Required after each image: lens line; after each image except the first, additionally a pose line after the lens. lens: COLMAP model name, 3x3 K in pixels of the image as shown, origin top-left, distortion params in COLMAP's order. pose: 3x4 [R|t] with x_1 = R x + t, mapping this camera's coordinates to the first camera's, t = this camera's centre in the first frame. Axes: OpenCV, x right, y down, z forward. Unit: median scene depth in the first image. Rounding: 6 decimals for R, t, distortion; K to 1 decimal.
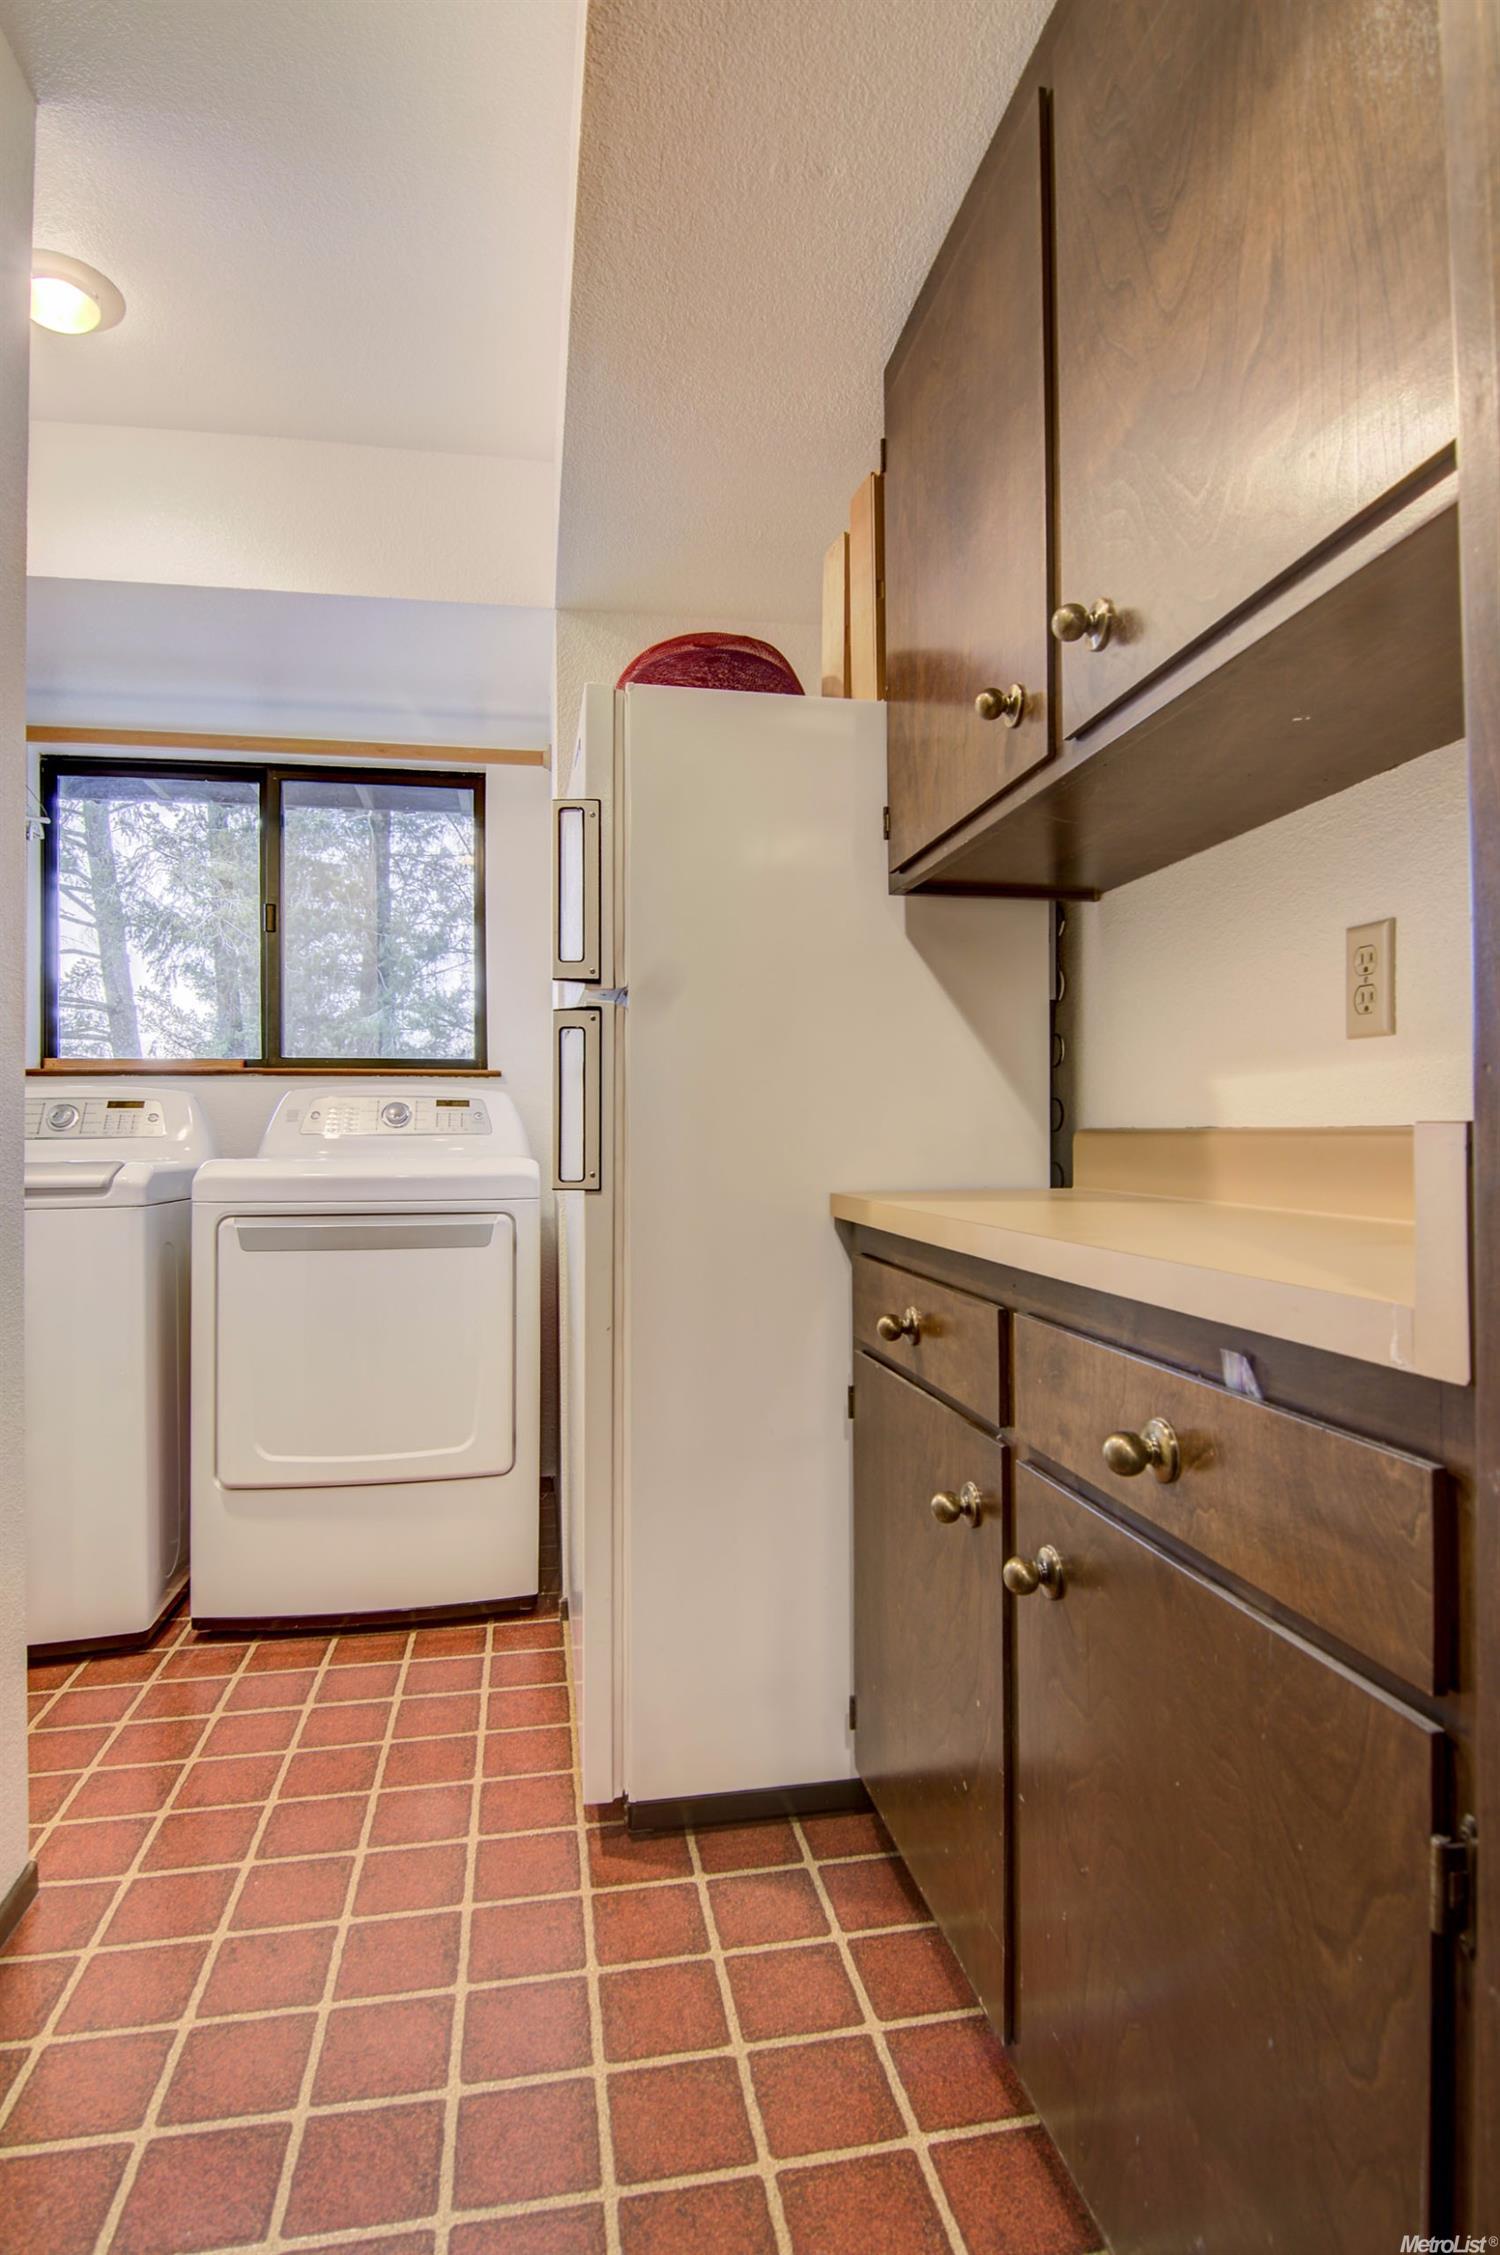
lens RADIAL K [[1194.5, 0, 747.1], [0, 1194.5, 1106.5], [0, 0, 1]] dist [0.003996, 0.001678]
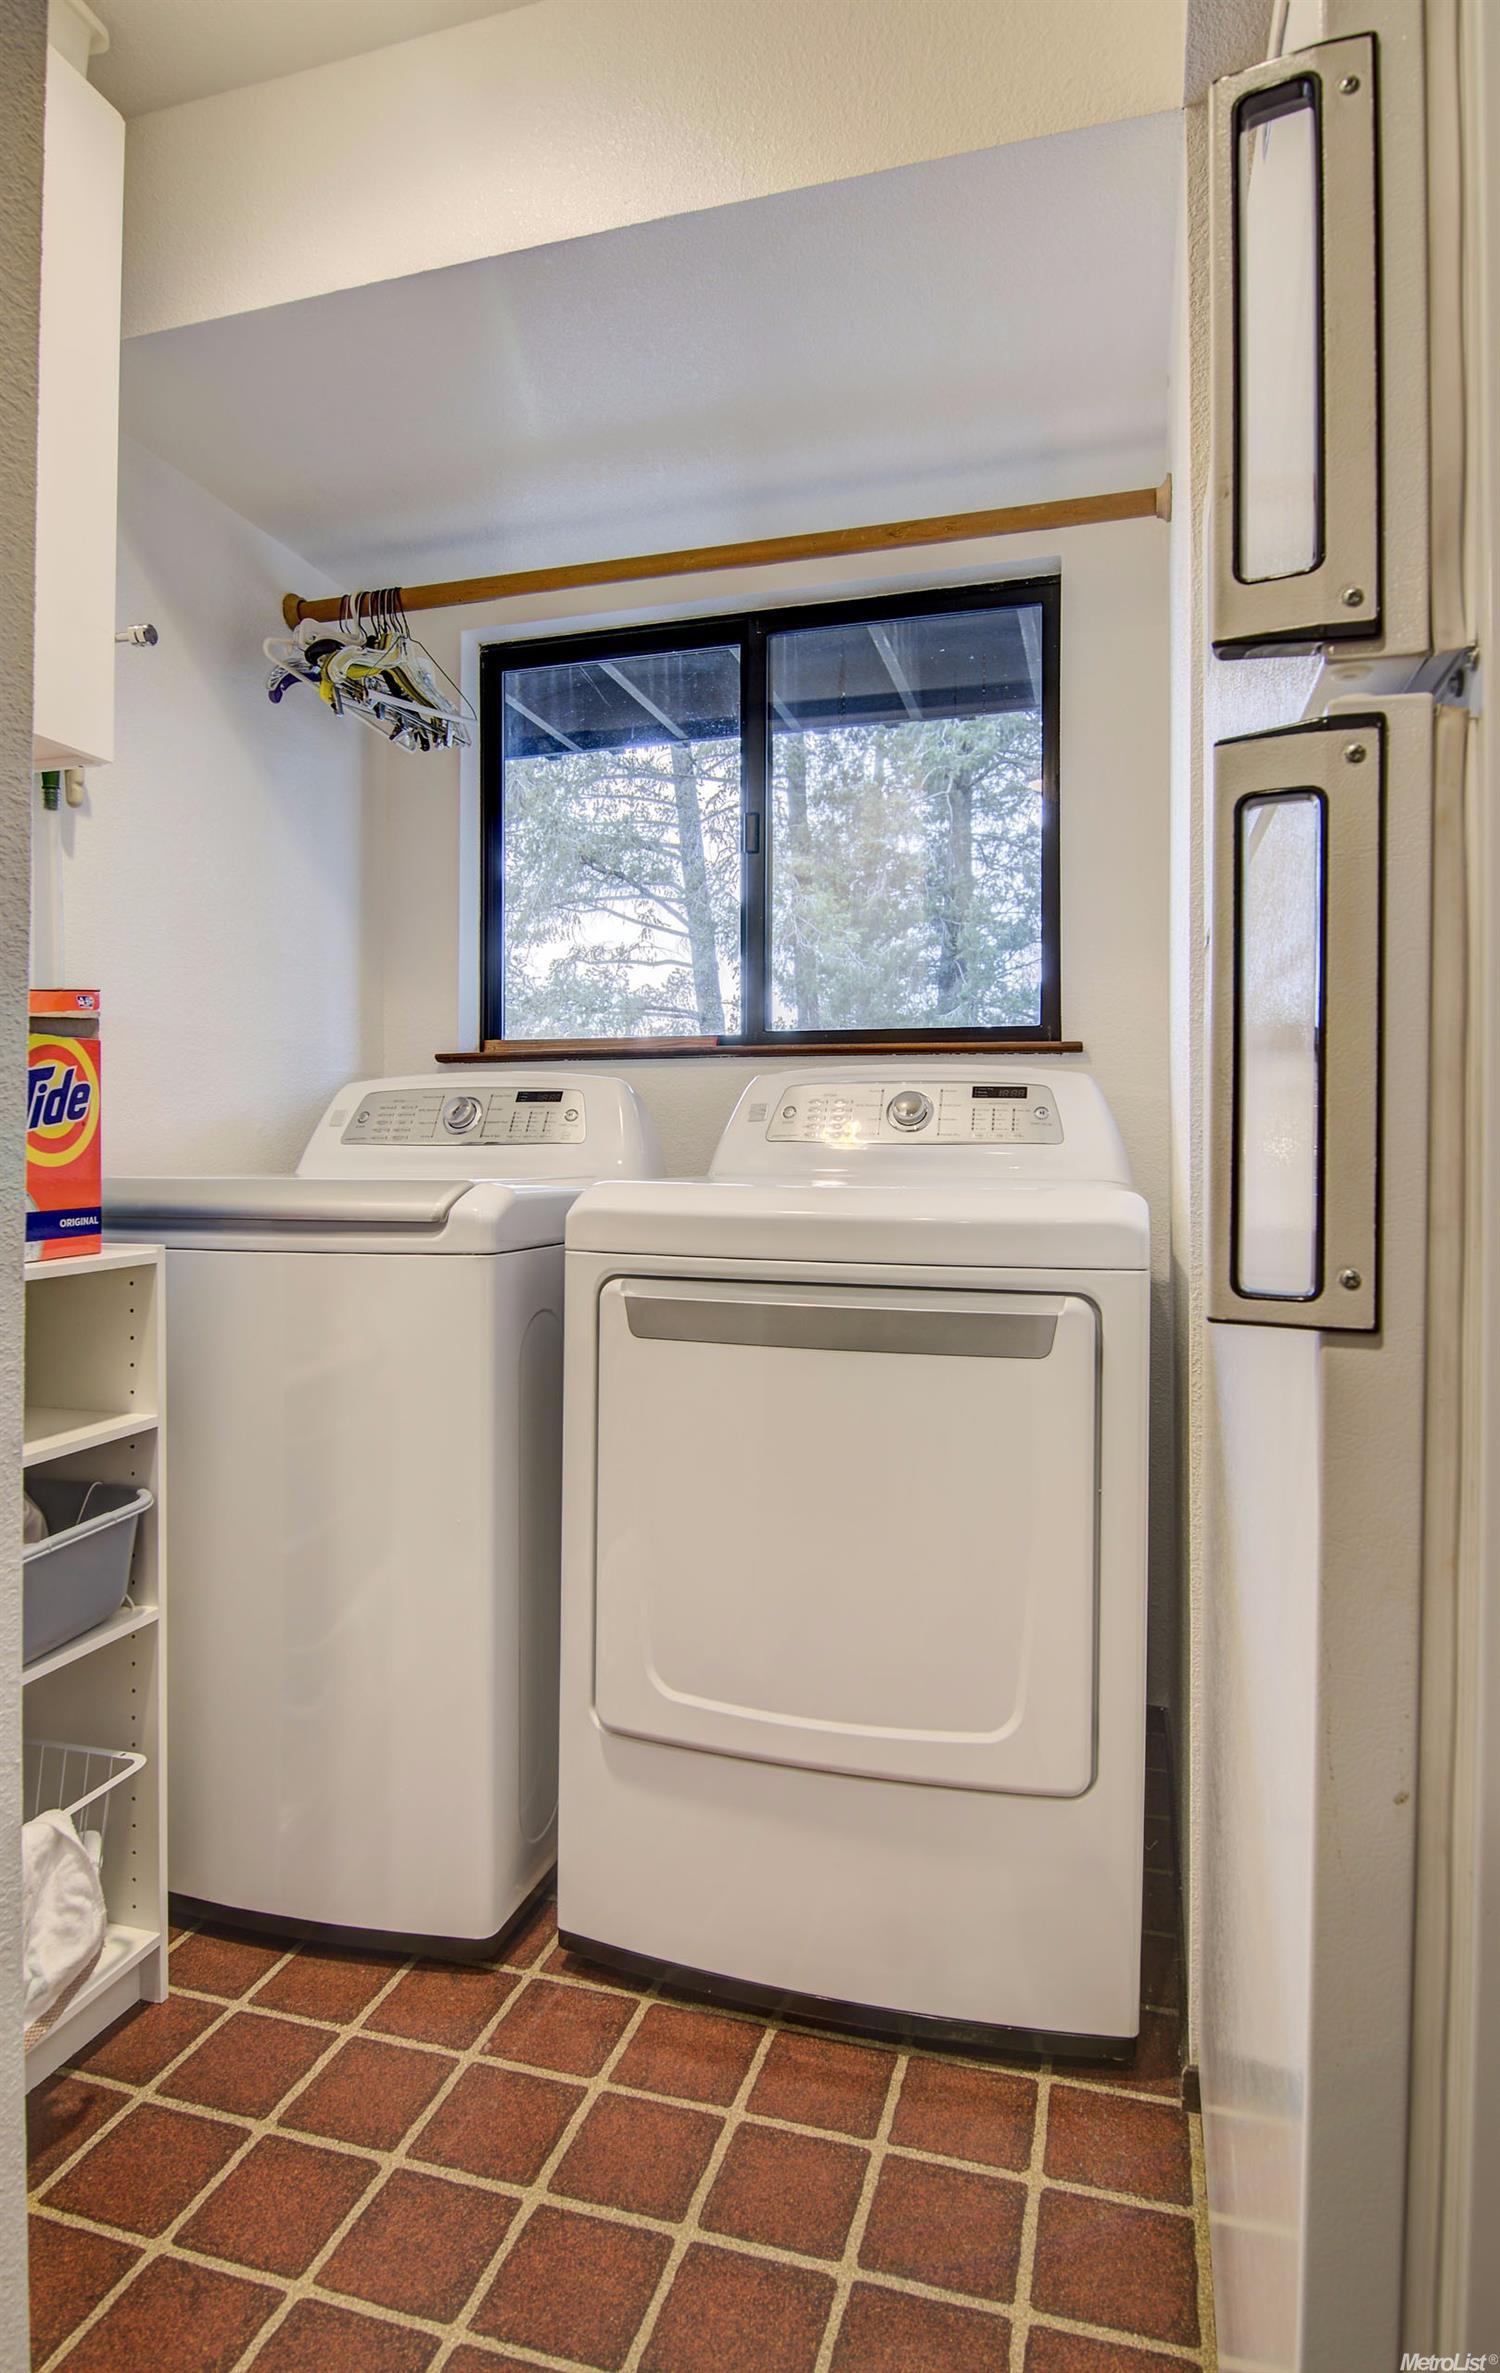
lens RADIAL K [[1292.7, 0, 748.5], [0, 1292.7, 1139.0], [0, 0, 1]] dist [-0.006515, -0.016360]
pose [[0.893692, 0.008898, -0.448593, -0.070686], [-0.000911, 0.999837, 0.018017, 0.009615], [0.448680, -0.015693, 0.893555, 0.381857]]
